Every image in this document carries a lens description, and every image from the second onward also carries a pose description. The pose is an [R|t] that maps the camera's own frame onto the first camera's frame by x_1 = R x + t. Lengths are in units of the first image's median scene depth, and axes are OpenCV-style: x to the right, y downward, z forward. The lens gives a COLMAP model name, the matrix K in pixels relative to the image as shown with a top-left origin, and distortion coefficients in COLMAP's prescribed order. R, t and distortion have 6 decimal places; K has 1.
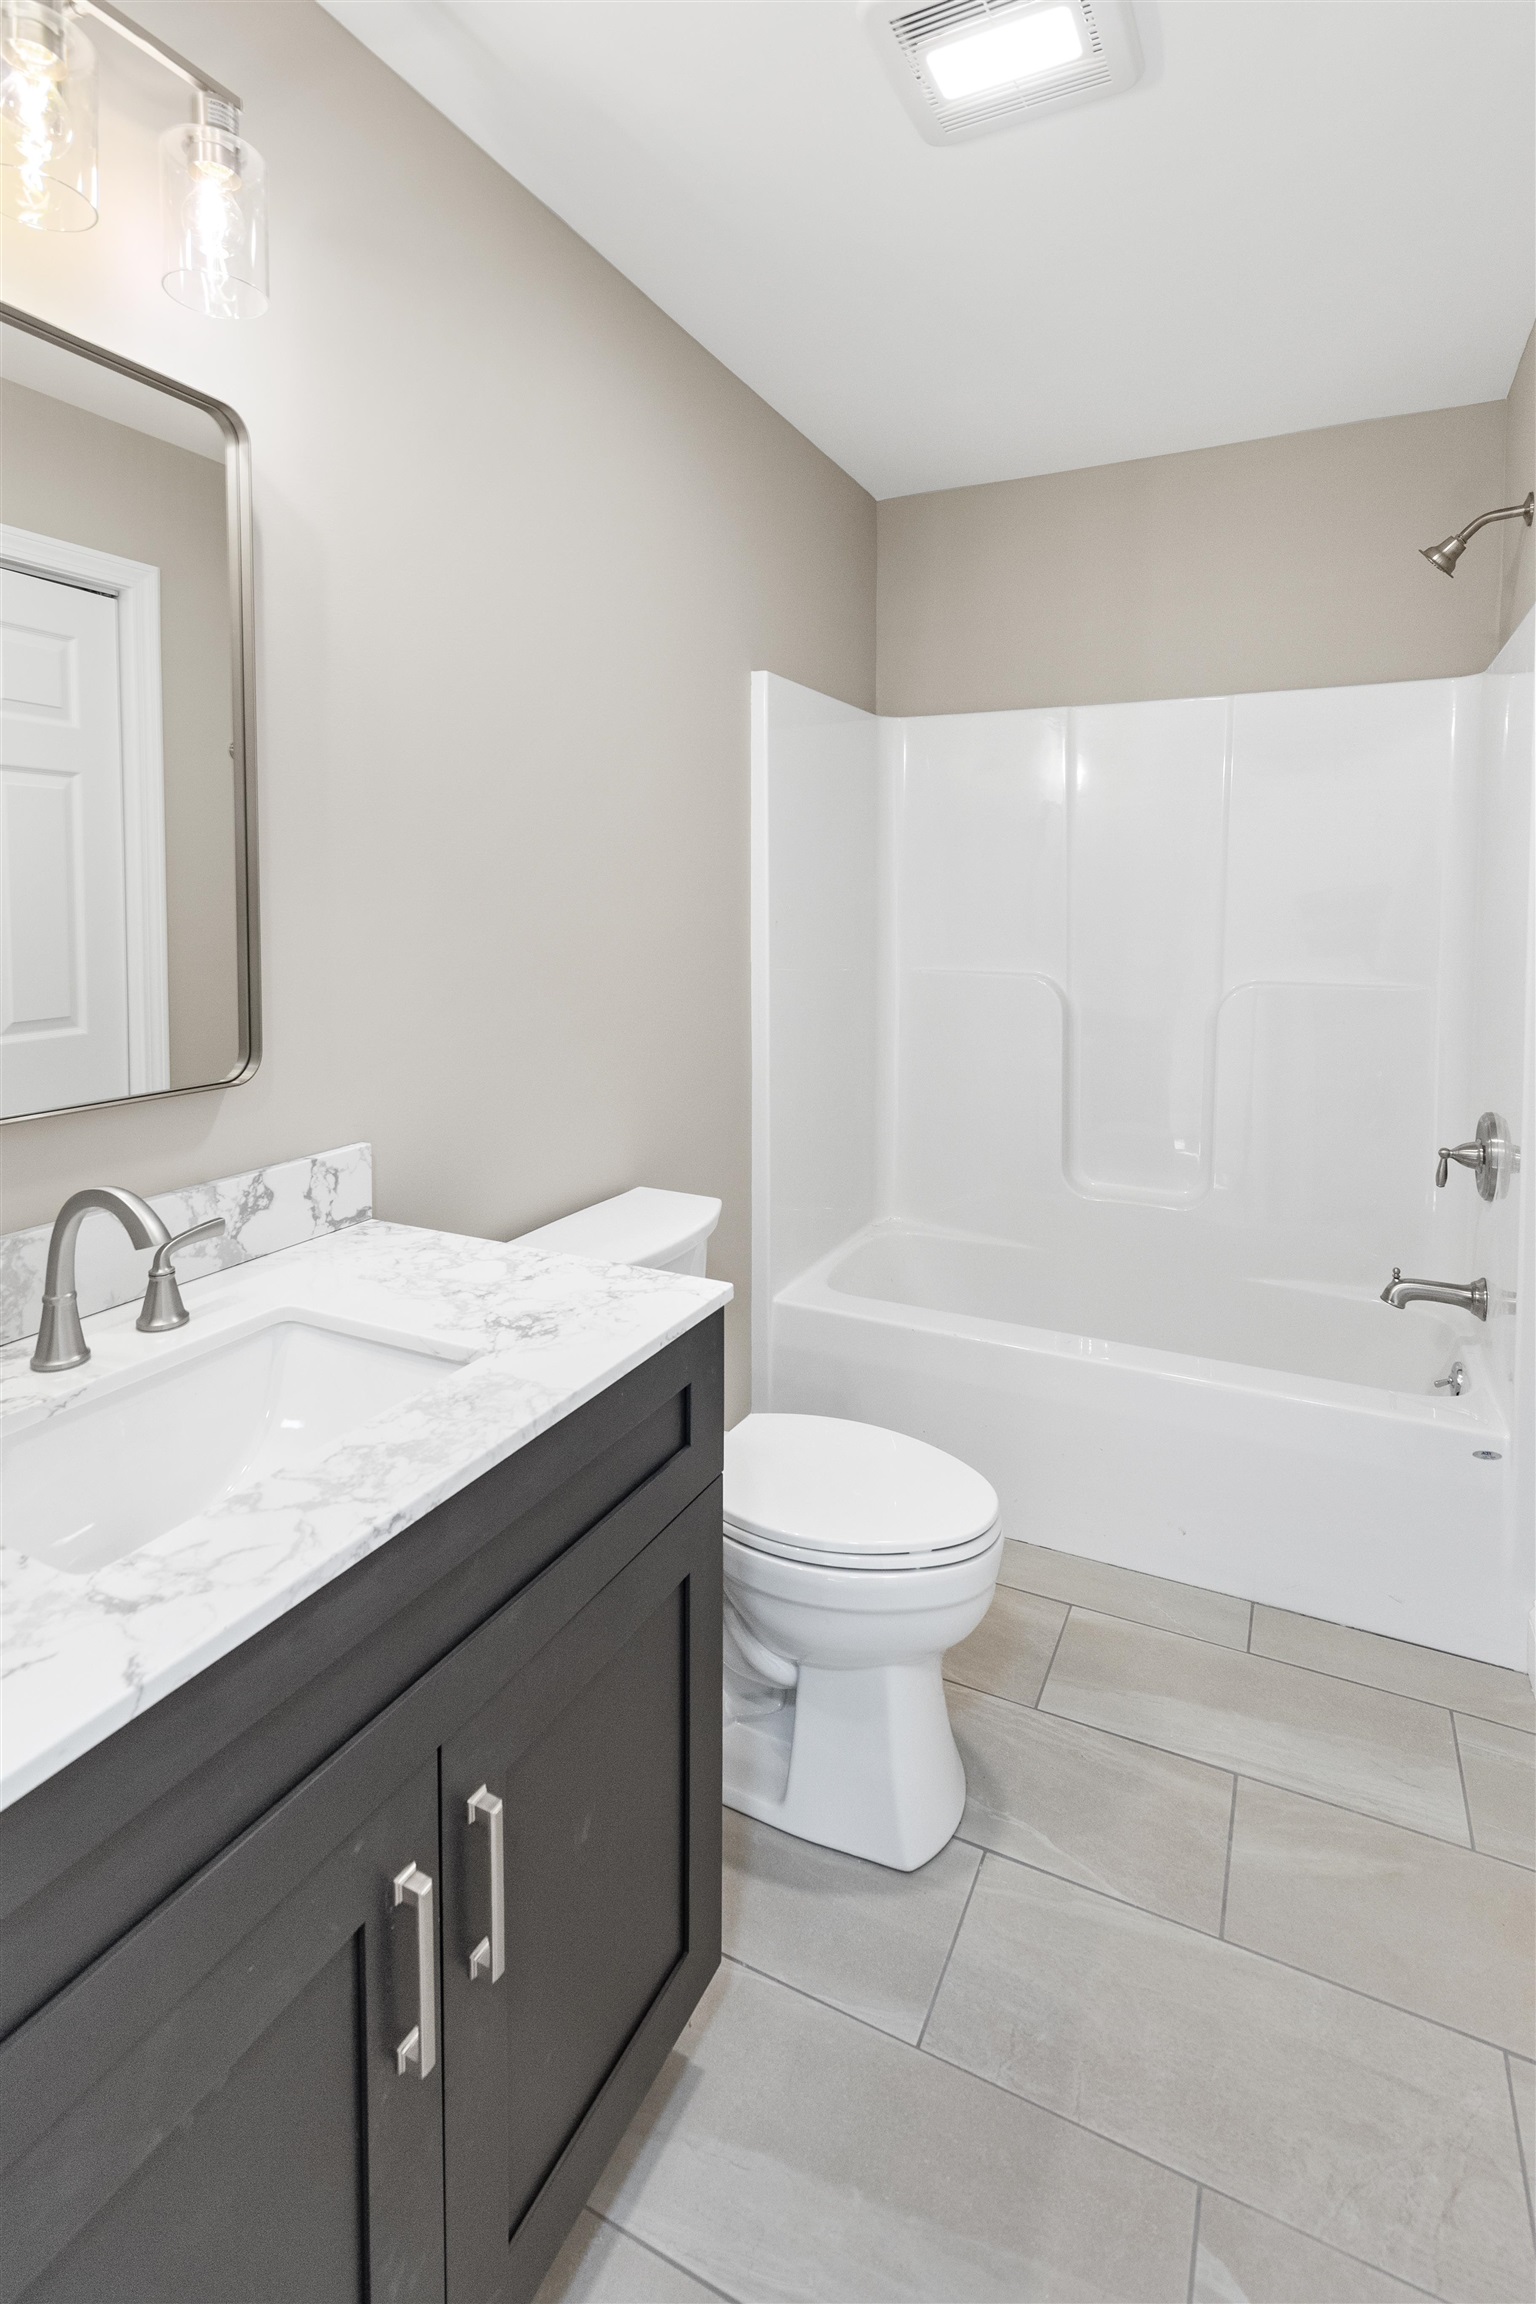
lens RADIAL K [[1057.8, 0, 668.4], [0, 1057.8, 967.2], [0, 0, 1]] dist [0.008776, -0.001789]
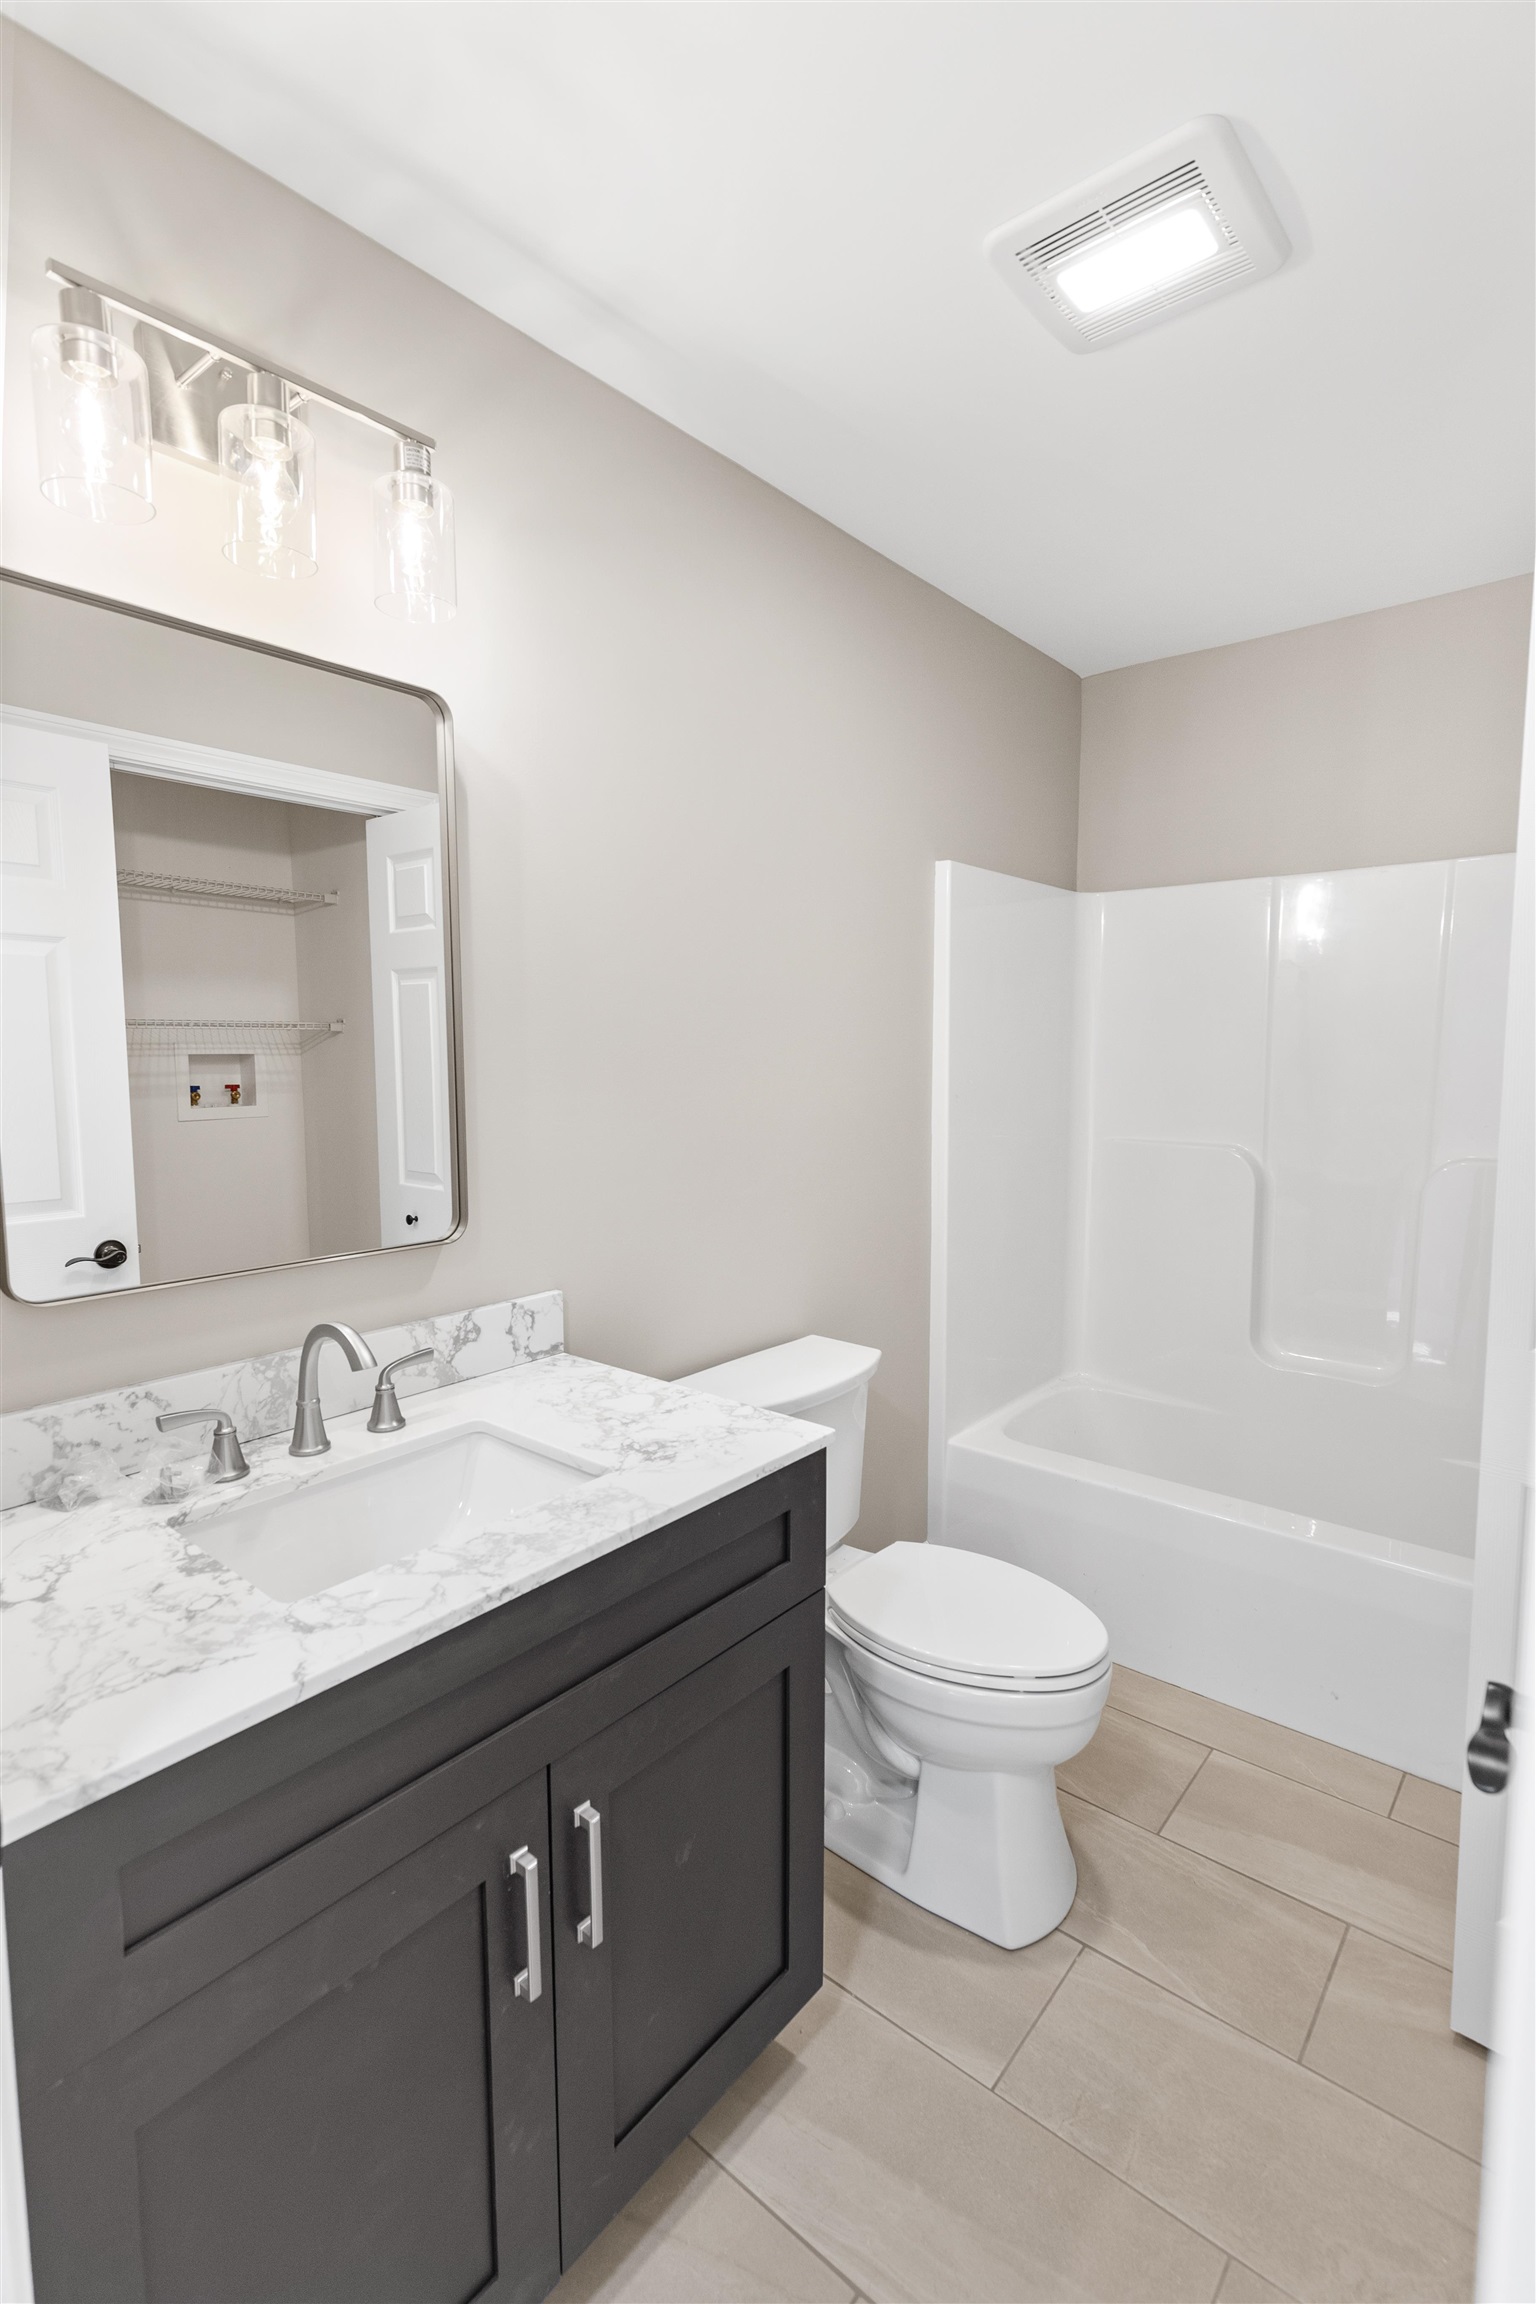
lens RADIAL K [[1057.8, 0, 808.5], [0, 1057.8, 1140.8], [0, 0, 1]] dist [0.008776, -0.001789]
pose [[0.974752, 0.017249, -0.222625, 0.278916], [-0.005644, 0.998597, 0.052658, -0.076335], [0.223221, -0.050072, 0.973481, -0.118253]]
